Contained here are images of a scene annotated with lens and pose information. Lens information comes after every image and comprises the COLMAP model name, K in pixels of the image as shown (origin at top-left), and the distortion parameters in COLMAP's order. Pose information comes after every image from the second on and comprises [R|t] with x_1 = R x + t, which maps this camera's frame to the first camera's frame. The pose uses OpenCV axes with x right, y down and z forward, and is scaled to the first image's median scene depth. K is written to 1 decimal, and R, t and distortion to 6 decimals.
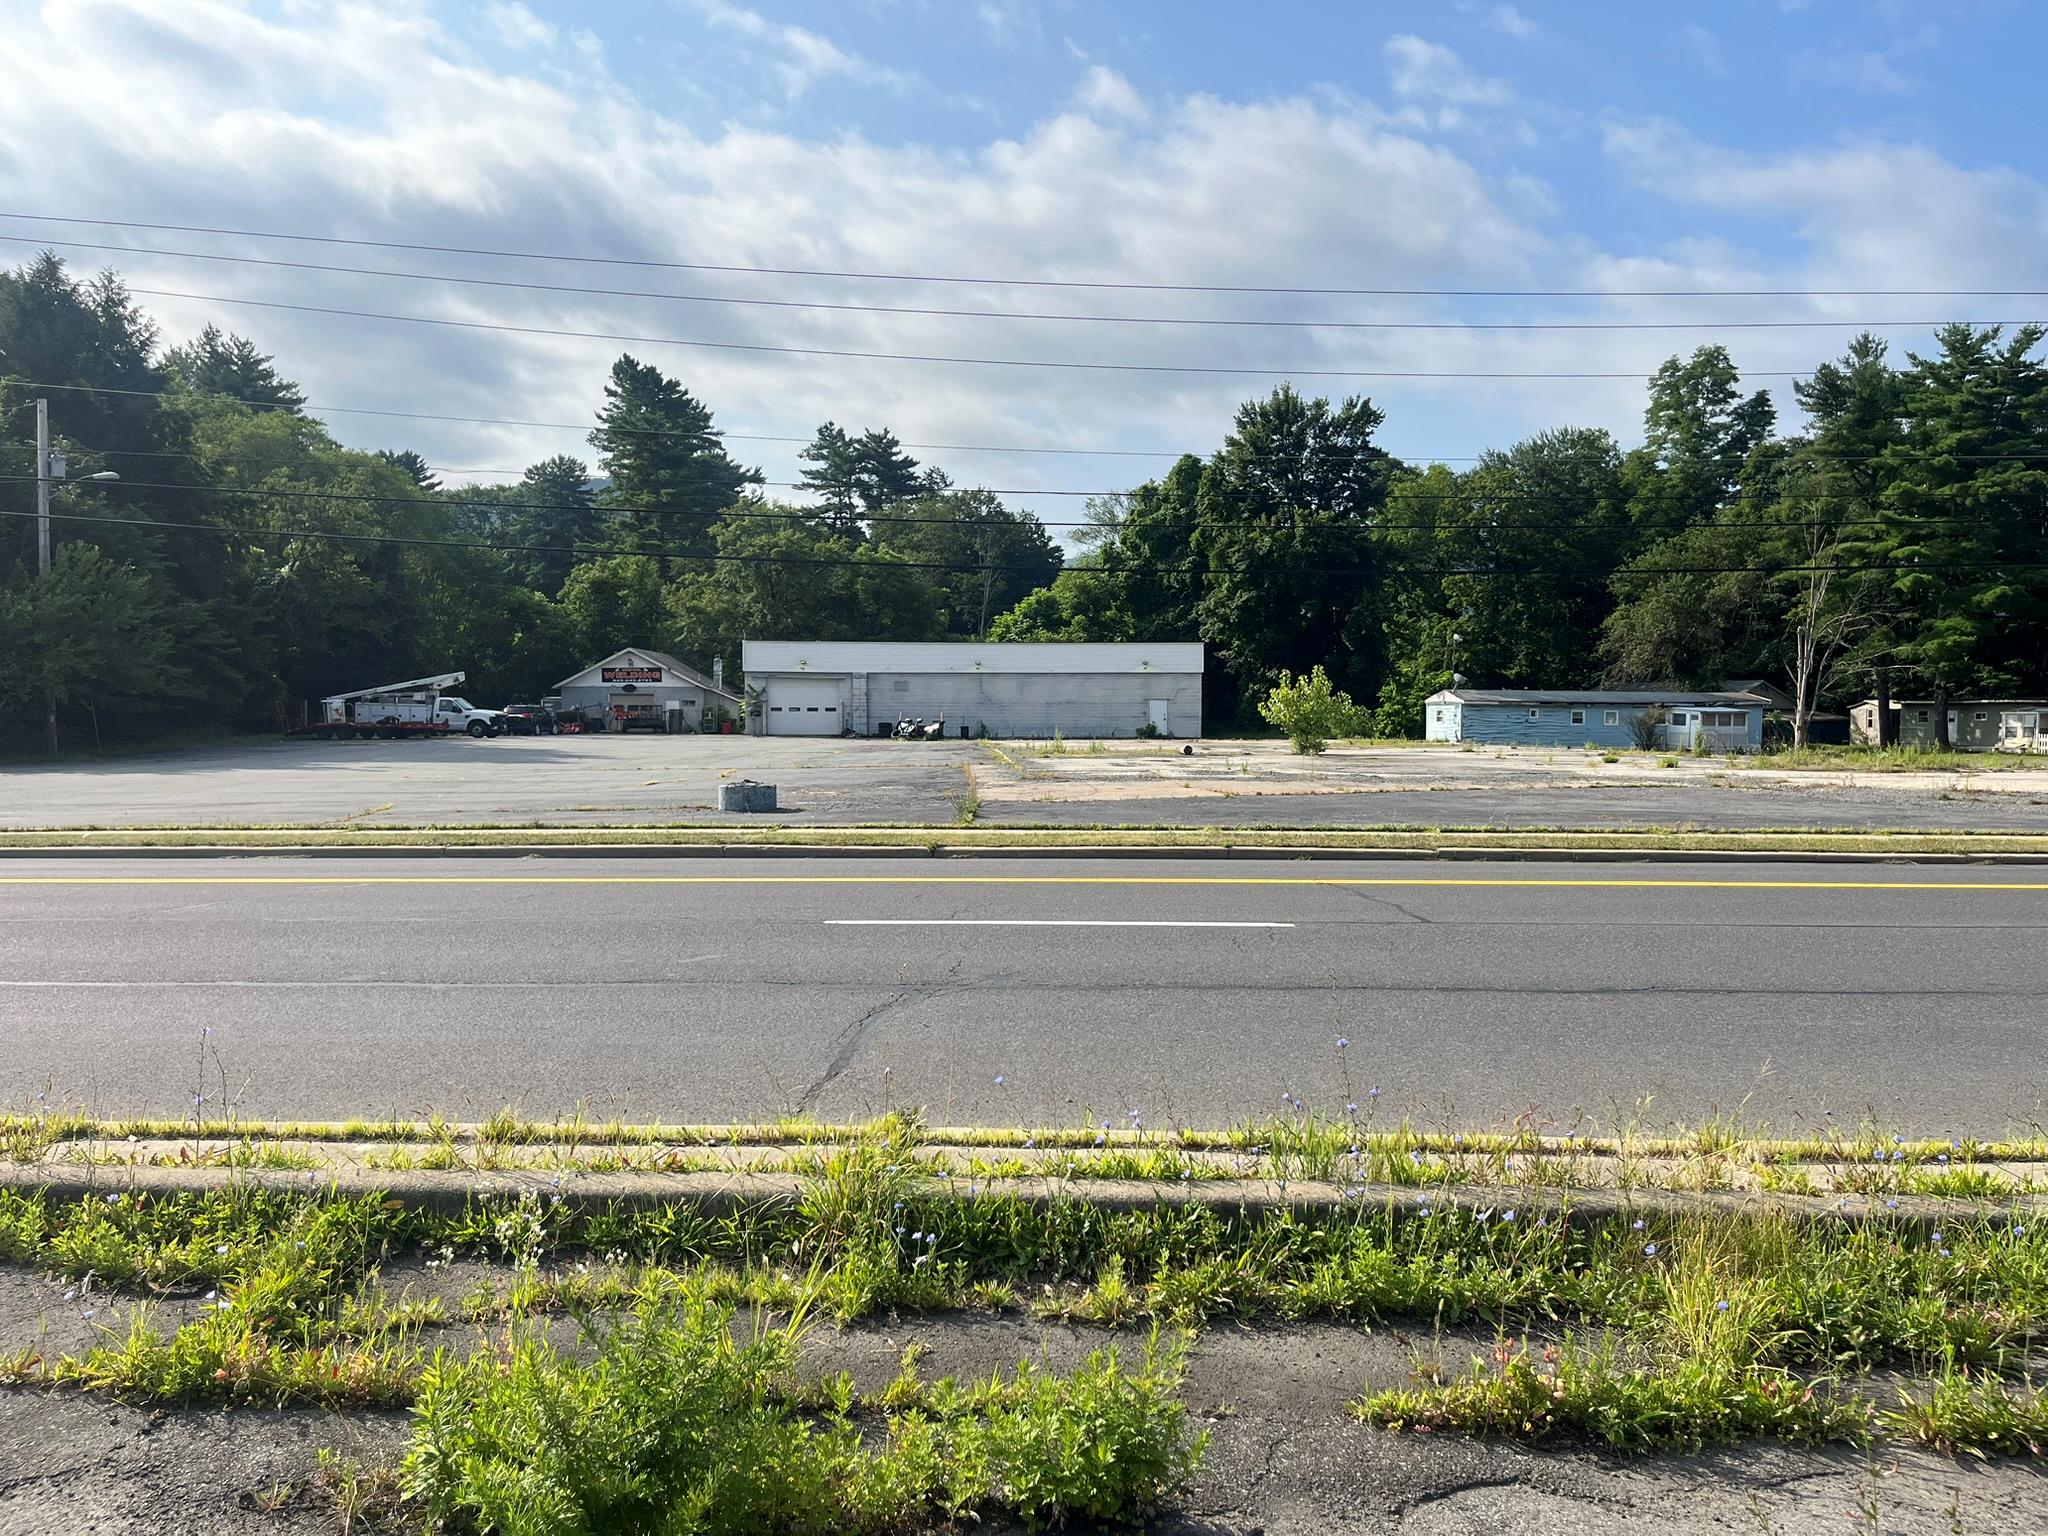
lens RADIAL K [[1548.4, 0, 1017.6], [0, 1548.4, 772.4], [0, 0, 1]] dist [0.064844, -0.069475]
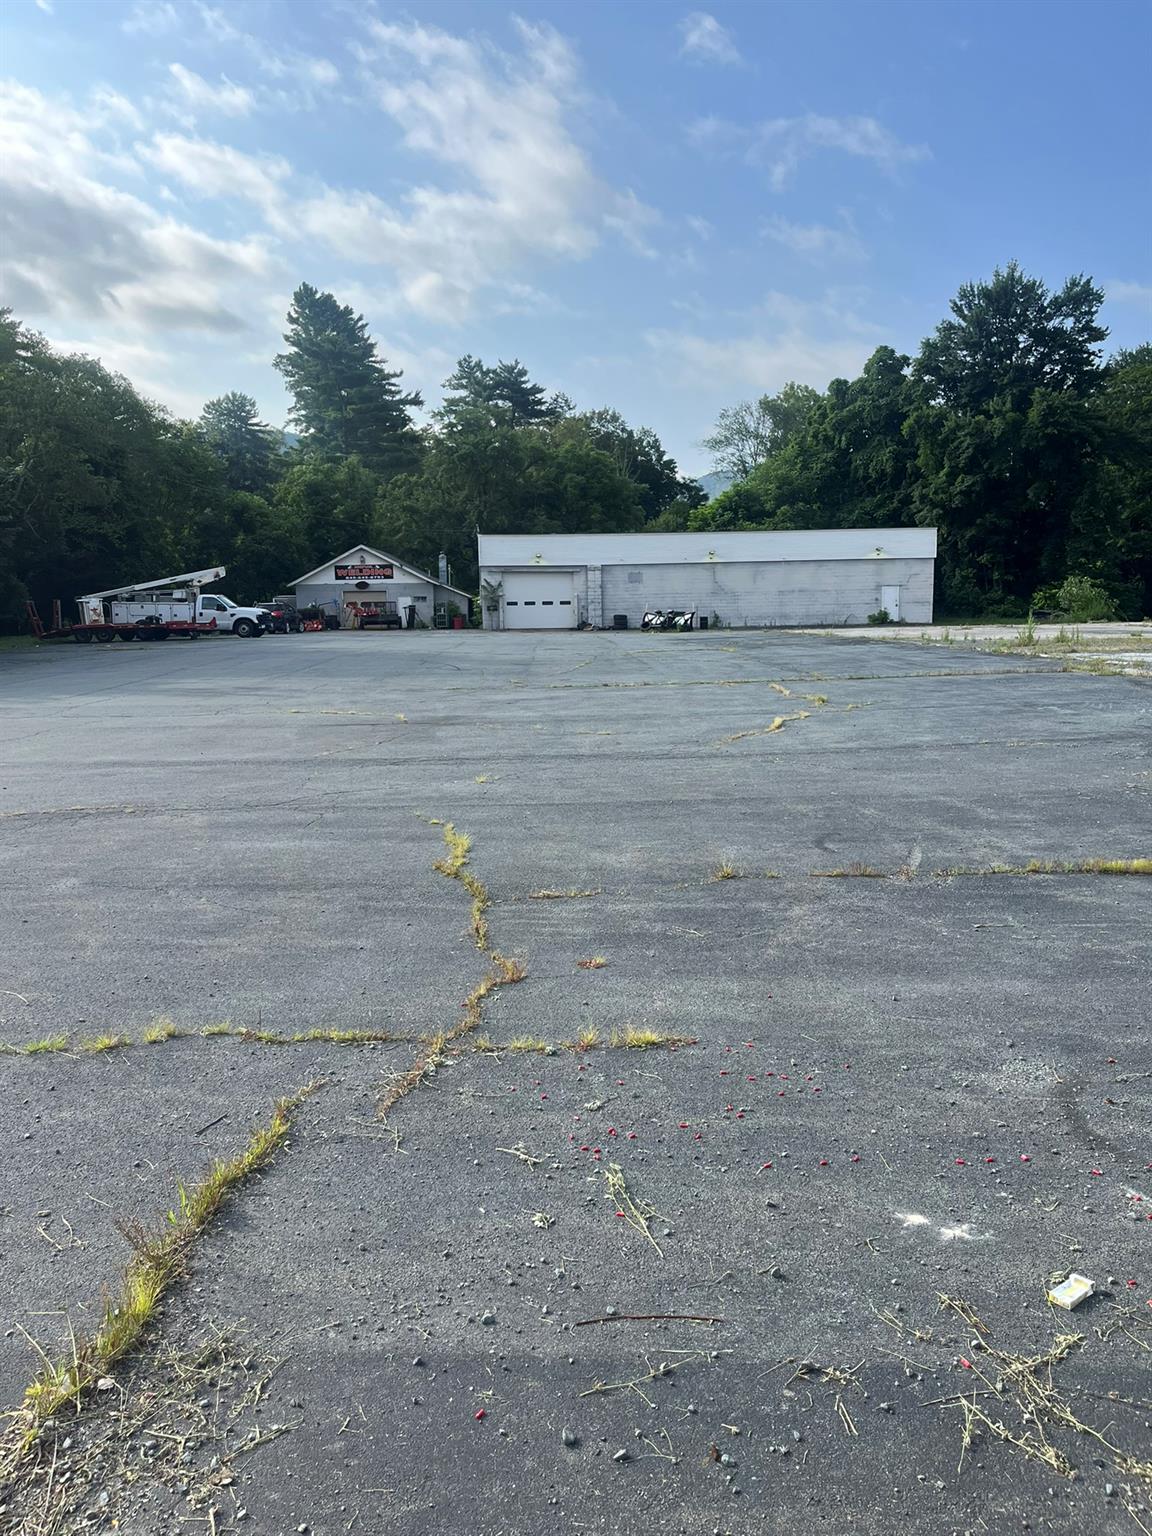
lens RADIAL K [[1161.3, 0, 572.8], [0, 1161.3, 764.3], [0, 0, 1]] dist [0.064844, -0.069475]
pose [[0.999803, -0.019005, 0.005656, -0.121828], [0.018378, 0.995247, 0.095629, -0.007978], [-0.007447, -0.095506, 0.995401, 0.231989]]
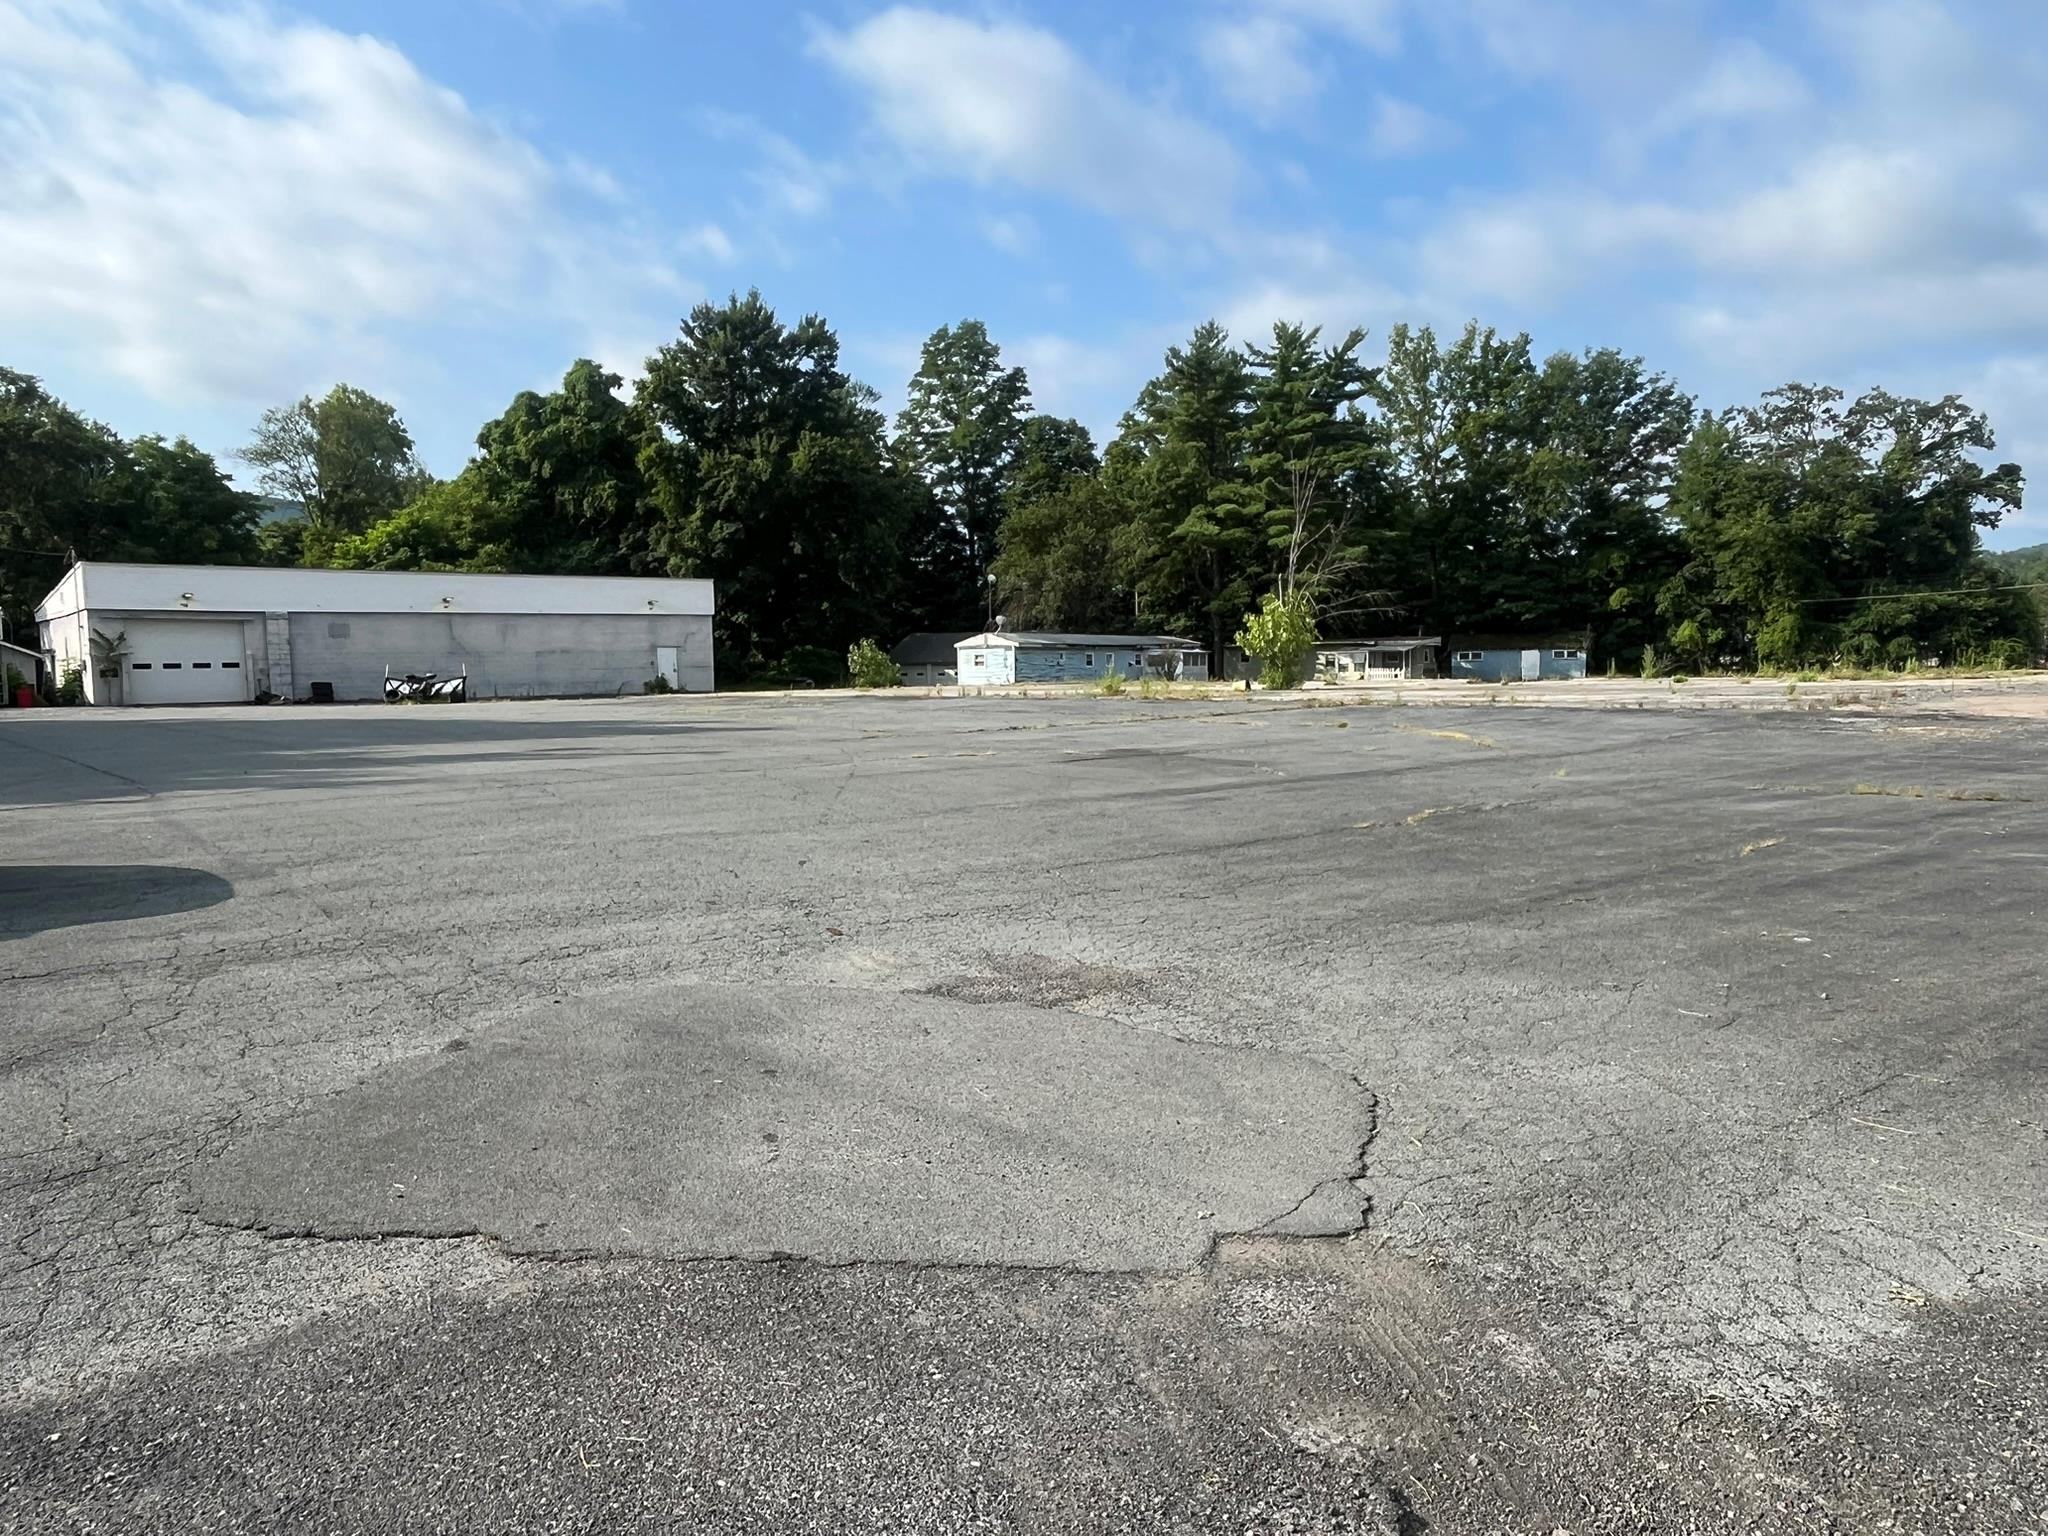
lens RADIAL K [[1483.7, 0, 1023.7], [0, 1483.7, 784.4], [0, 0, 1]] dist [-0.004324, -0.000929]
pose [[0.761024, -0.067933, 0.645157, -0.280908], [0.047346, 0.997666, 0.049202, -0.003321], [-0.646994, -0.006899, 0.762464, 0.265969]]
